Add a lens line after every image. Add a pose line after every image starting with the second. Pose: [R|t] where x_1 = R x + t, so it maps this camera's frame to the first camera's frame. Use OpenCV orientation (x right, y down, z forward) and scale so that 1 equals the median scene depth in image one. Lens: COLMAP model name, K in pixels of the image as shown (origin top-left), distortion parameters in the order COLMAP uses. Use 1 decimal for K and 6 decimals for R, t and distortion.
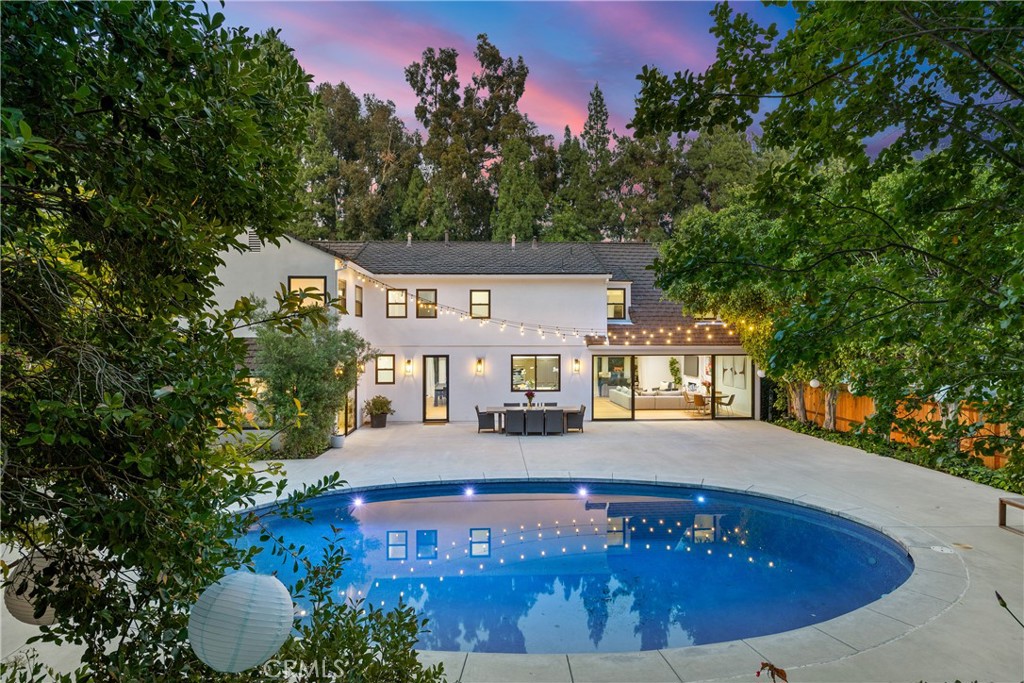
lens RADIAL K [[540.9, 0, 510.9], [0, 540.9, 340.6], [0, 0, 1]] dist [0.000897, 0.000117]
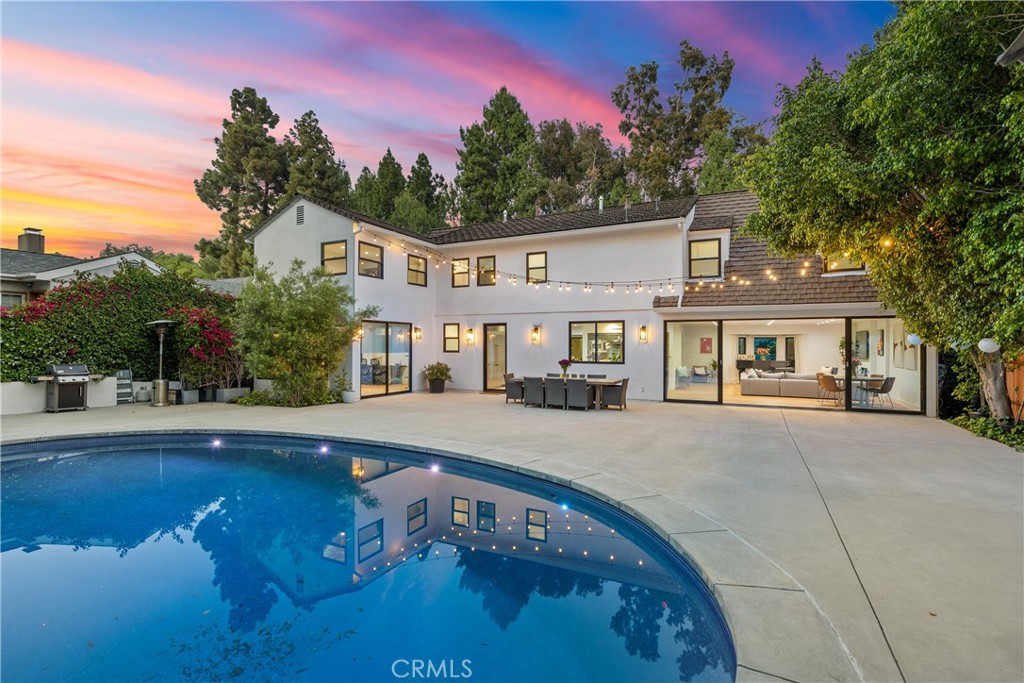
lens RADIAL K [[461.1, 0, 507.0], [0, 461.1, 342.1], [0, 0, 1]] dist [-0.017334, 0.002108]
pose [[0.878364, 0.002189, -0.477987, 0.274402], [-0.003340, 0.999993, -0.001557, 0.061188], [0.477981, 0.002964, 0.878365, 0.279526]]
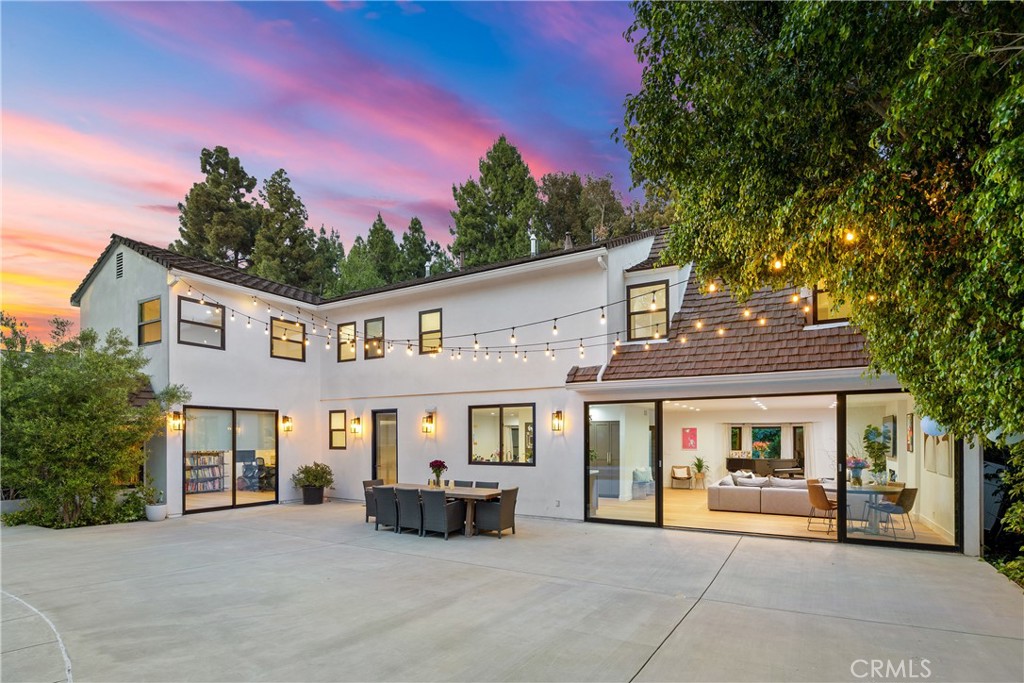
lens RADIAL K [[486.7, 0, 560.0], [0, 486.7, 436.0], [0, 0, 1]] dist [-0.012253, -0.002476]
pose [[0.865451, -0.001467, -0.500991, 0.379074], [0.001166, 0.999999, -0.000914, 0.061819], [0.500992, 0.000206, 0.865452, 0.556614]]
